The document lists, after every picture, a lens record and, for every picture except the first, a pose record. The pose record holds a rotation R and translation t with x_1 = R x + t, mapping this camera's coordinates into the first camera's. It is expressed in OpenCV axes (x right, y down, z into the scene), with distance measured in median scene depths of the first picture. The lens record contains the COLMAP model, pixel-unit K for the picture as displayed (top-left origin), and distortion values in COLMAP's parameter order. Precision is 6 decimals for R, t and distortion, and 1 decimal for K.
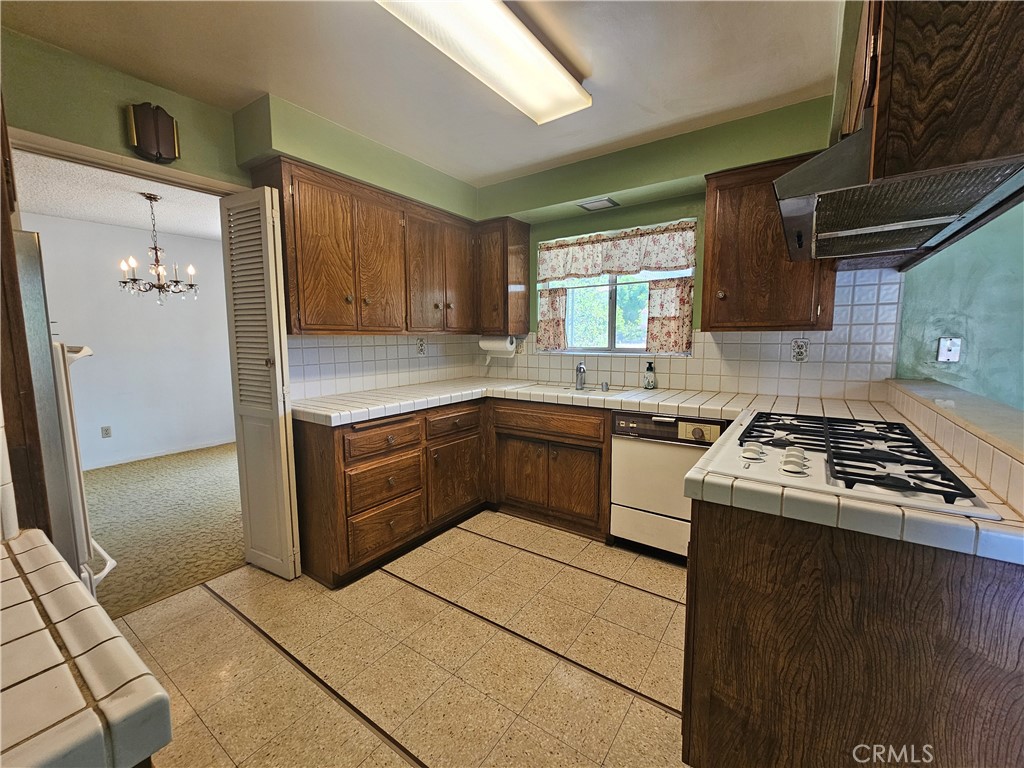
lens RADIAL K [[420.6, 0, 510.2], [0, 420.6, 382.6], [0, 0, 1]] dist [-0.001634, 0.000208]
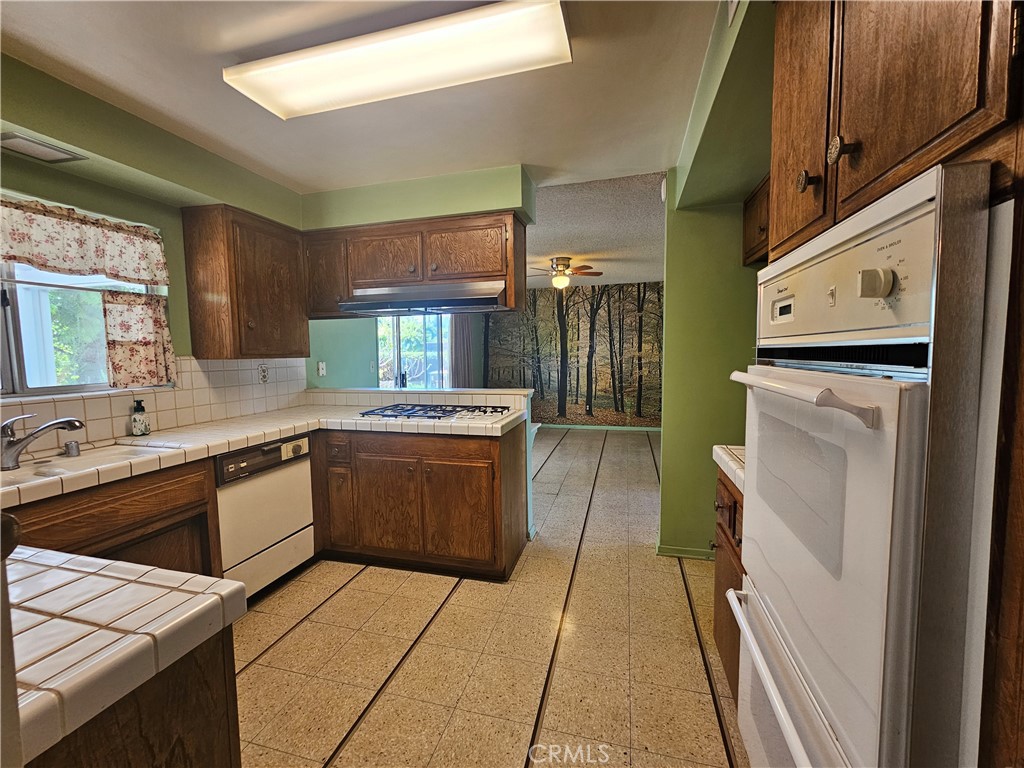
lens RADIAL K [[420.6, 0, 510.2], [0, 420.6, 382.6], [0, 0, 1]] dist [-0.001634, 0.000208]
pose [[-0.338078, -0.056208, 0.939438, -0.694477], [0.122040, 0.987168, 0.102983, -0.088316], [-0.933172, 0.149465, -0.326880, 0.718599]]
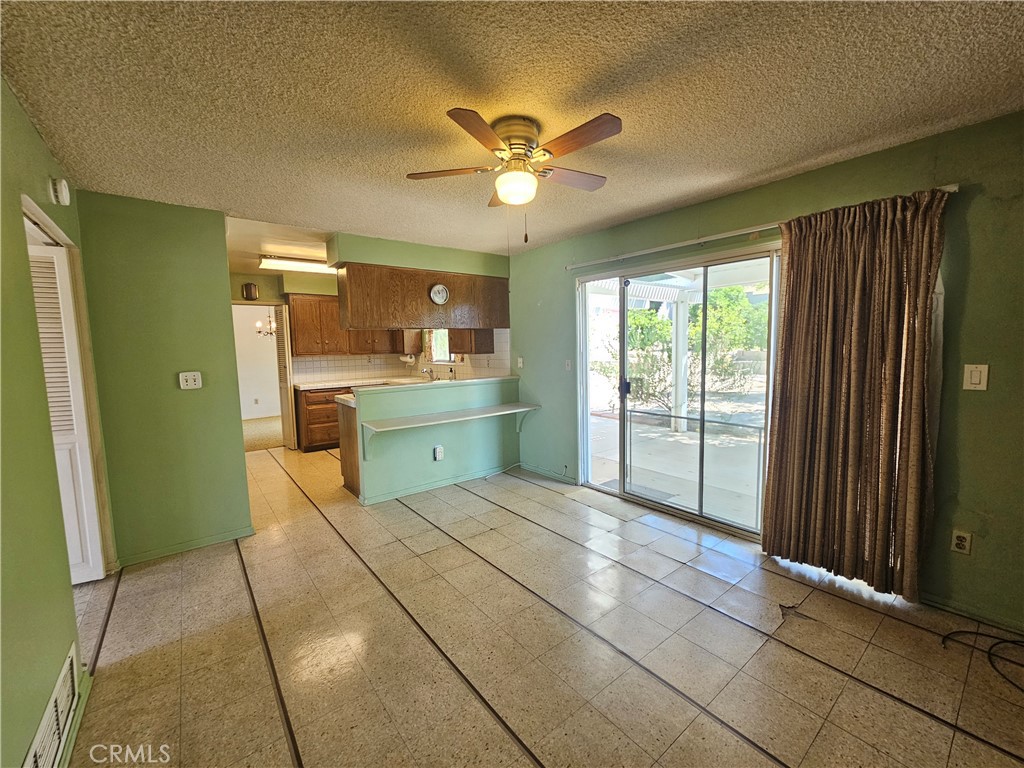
lens RADIAL K [[420.6, 0, 510.2], [0, 420.6, 382.6], [0, 0, 1]] dist [-0.001634, 0.000208]
pose [[0.956392, 0.013975, -0.291752, 1.408365], [-0.018878, 0.999724, -0.013999, 0.055724], [0.291476, 0.018896, 0.956391, -1.031108]]
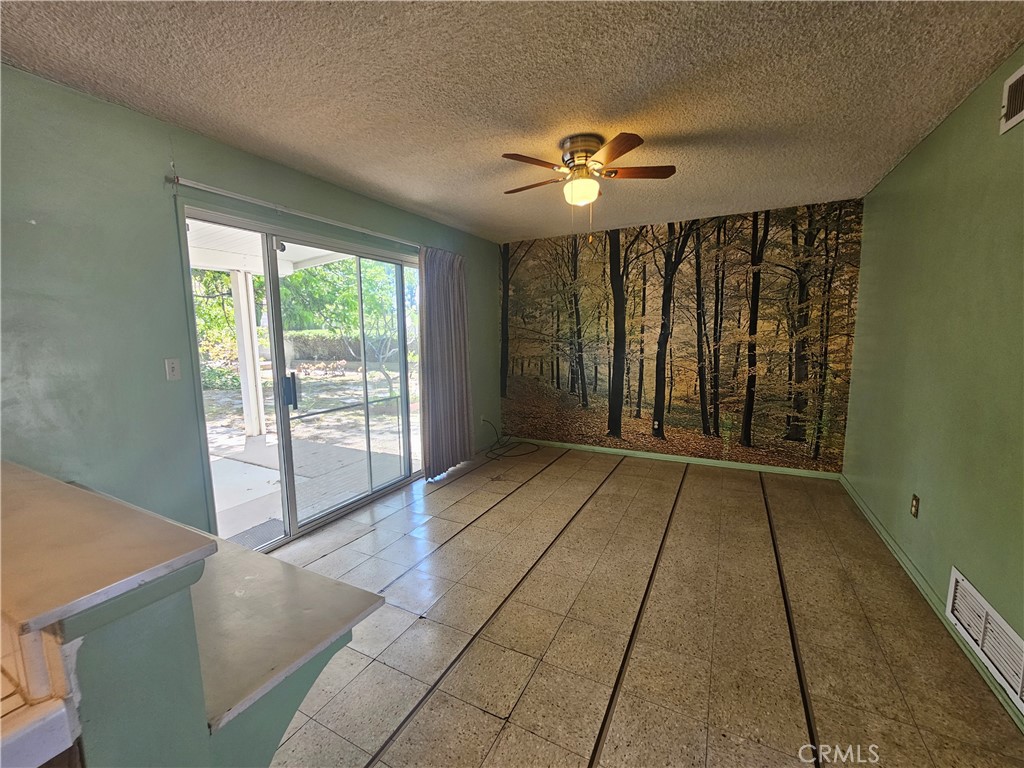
lens RADIAL K [[420.6, 0, 510.2], [0, 420.6, 382.6], [0, 0, 1]] dist [-0.001634, 0.000208]
pose [[-0.133095, -0.109698, 0.985014, 0.181105], [0.127565, 0.983693, 0.126788, -0.038947], [-0.982860, 0.142528, -0.116931, 0.087827]]
